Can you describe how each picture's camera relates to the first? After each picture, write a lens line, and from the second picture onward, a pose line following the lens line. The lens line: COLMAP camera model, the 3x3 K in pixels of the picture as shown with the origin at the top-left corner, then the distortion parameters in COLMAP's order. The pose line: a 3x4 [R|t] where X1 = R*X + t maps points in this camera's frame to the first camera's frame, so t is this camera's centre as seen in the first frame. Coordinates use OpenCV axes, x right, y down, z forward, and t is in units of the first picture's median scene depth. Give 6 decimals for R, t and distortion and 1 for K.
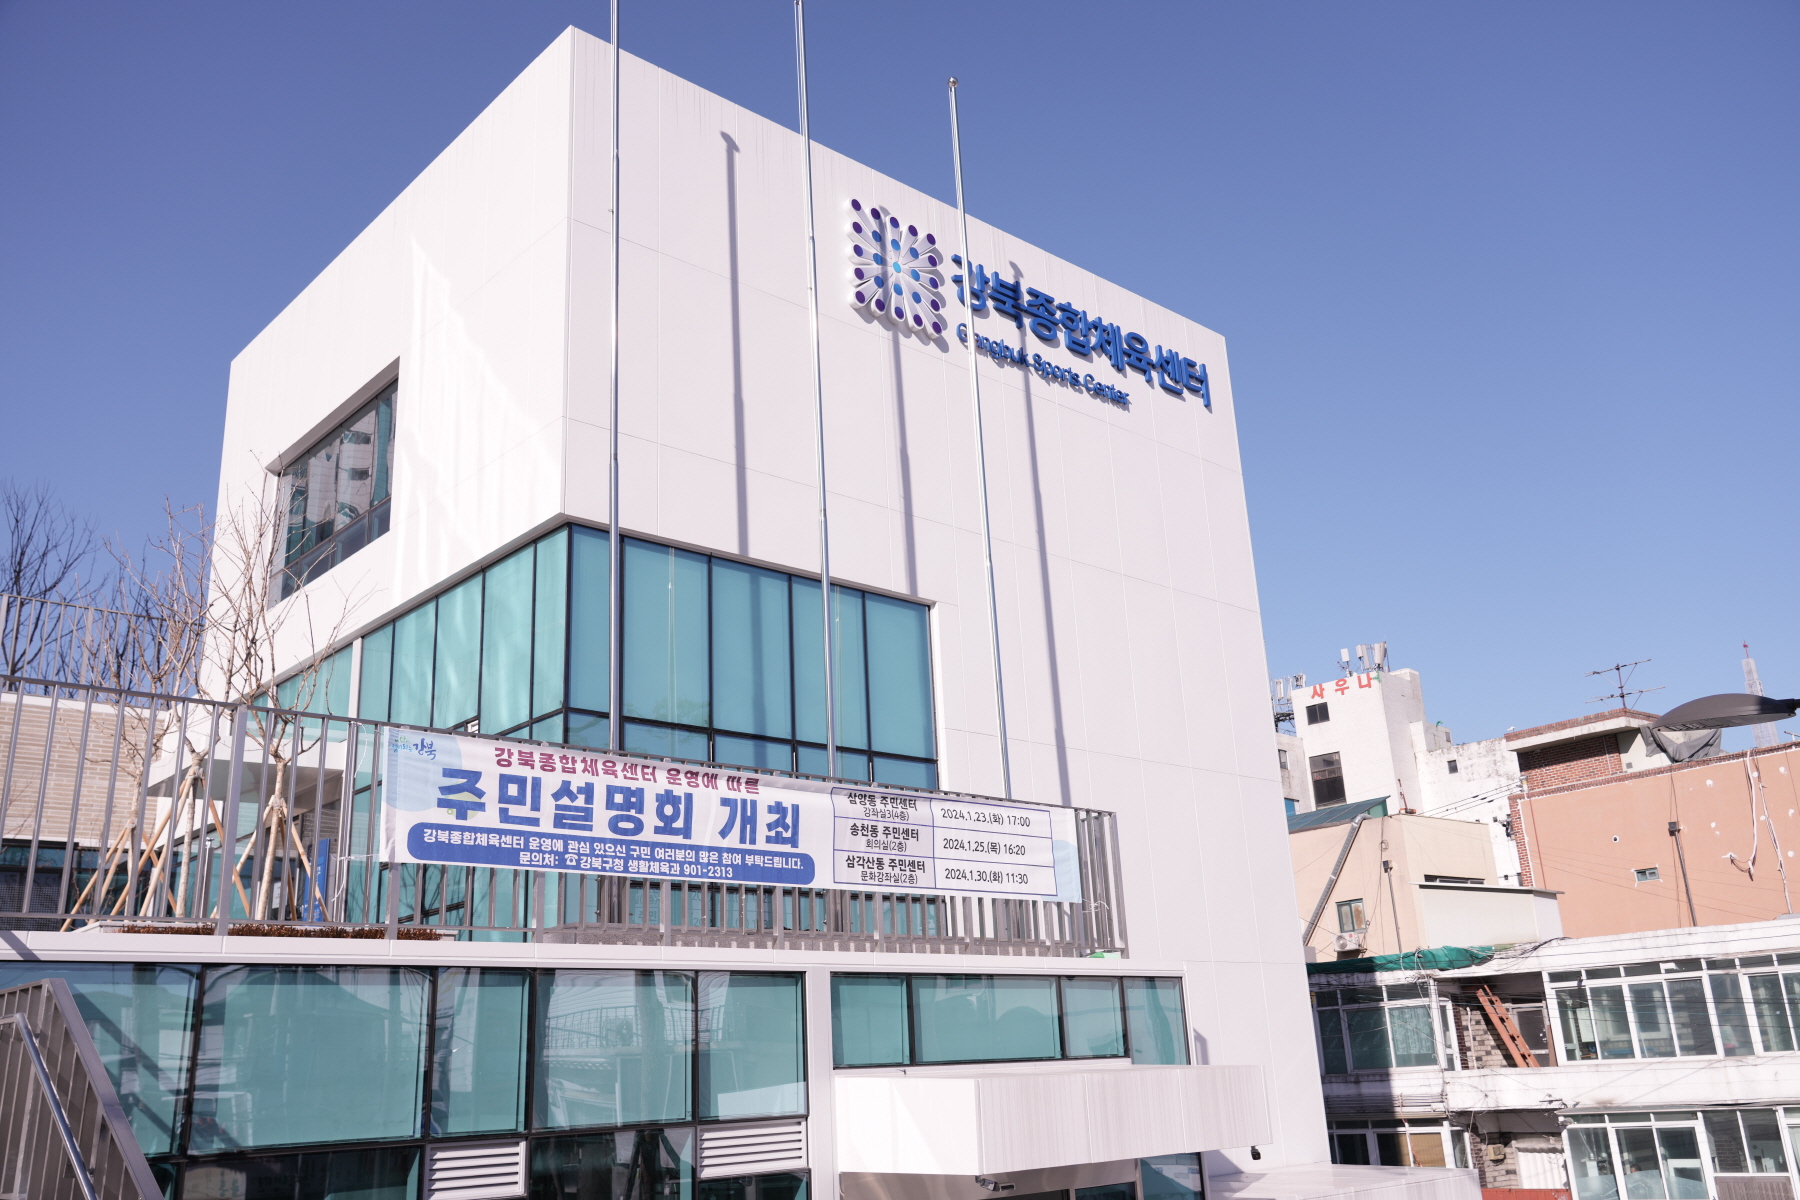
lens RADIAL K [[1502.1, 0, 900.0], [0, 1502.1, 600.0], [0, 0, 1]] dist [0.008357, 0.003347]
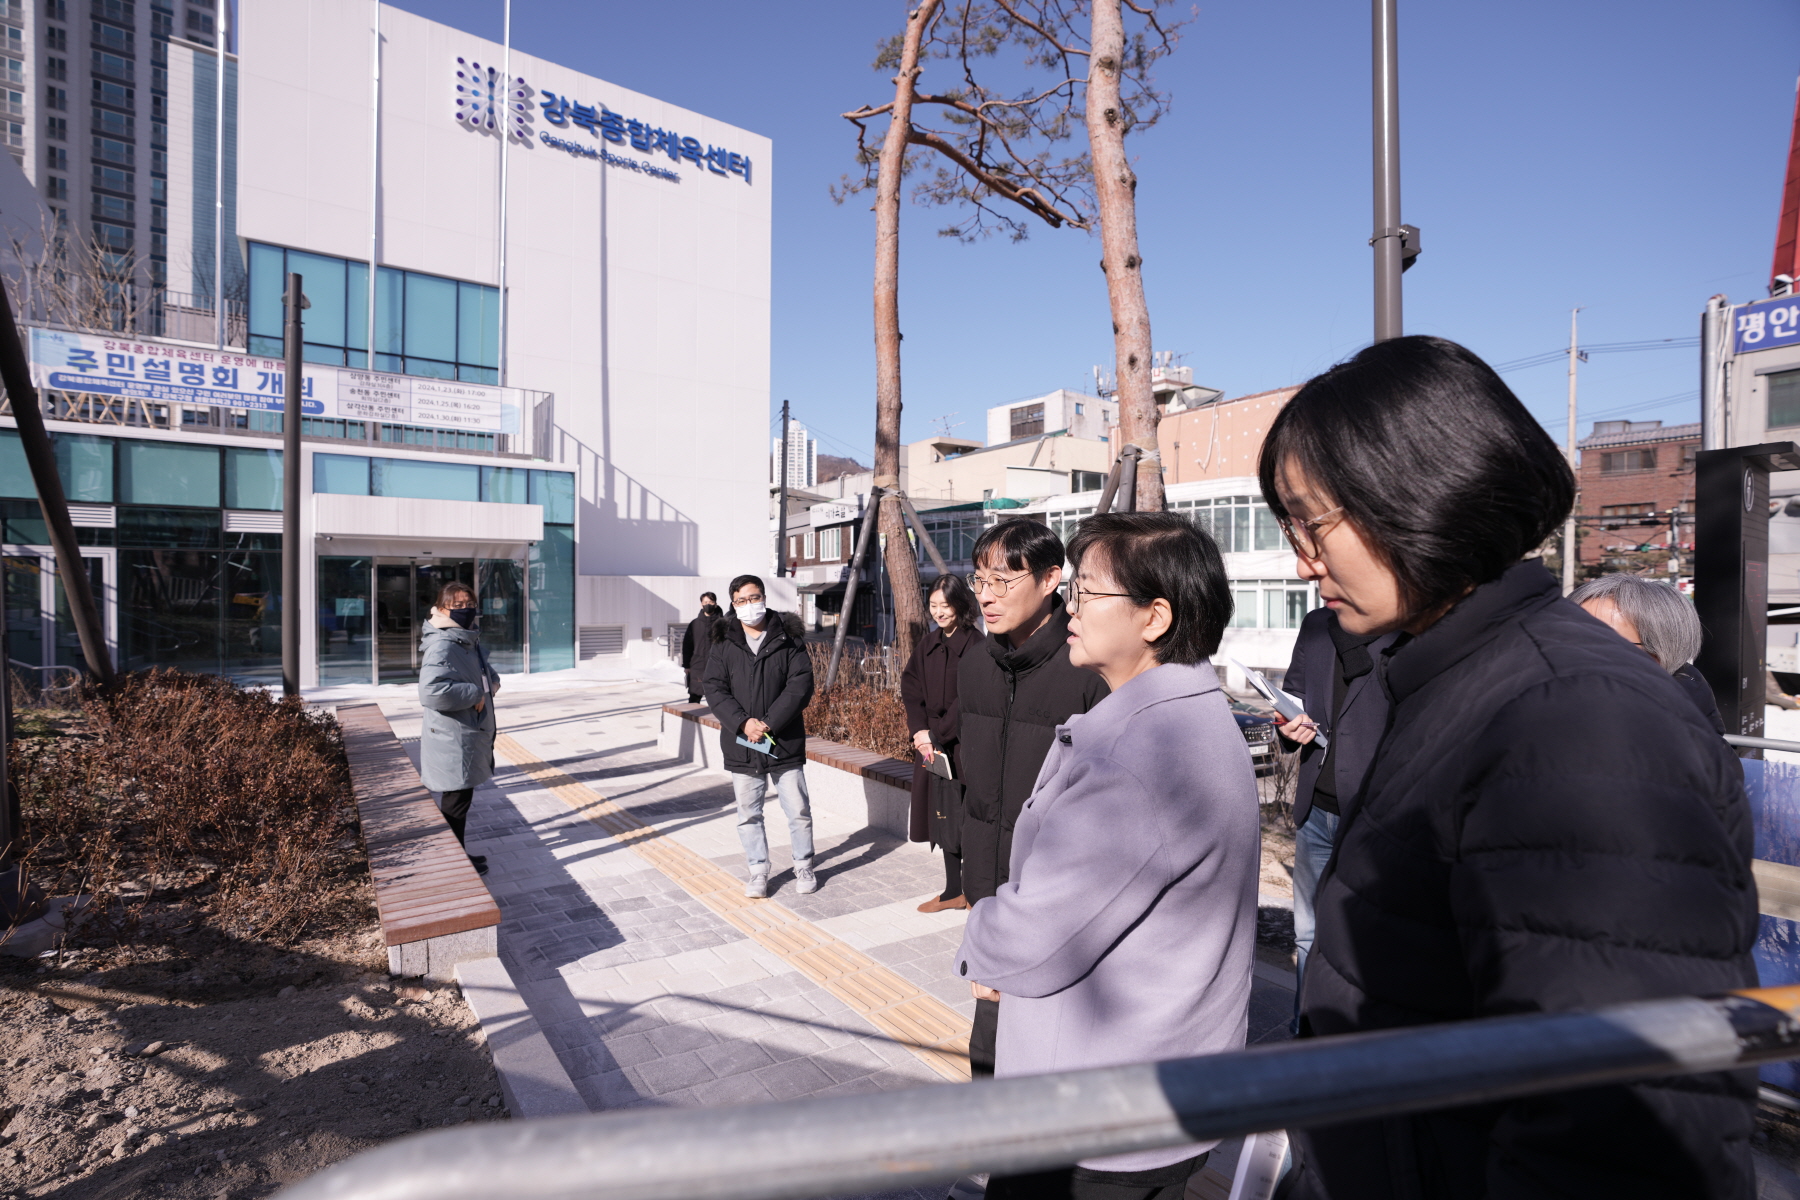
lens RADIAL K [[815.6, 0, 900.0], [0, 815.6, 600.0], [0, 0, 1]] dist [-0.063946, 0.024117]
pose [[0.994252, 0.047688, -0.095860, 0.755669], [-0.014584, 0.947306, 0.319999, 0.054246], [0.106068, -0.316762, 0.942556, -0.064721]]
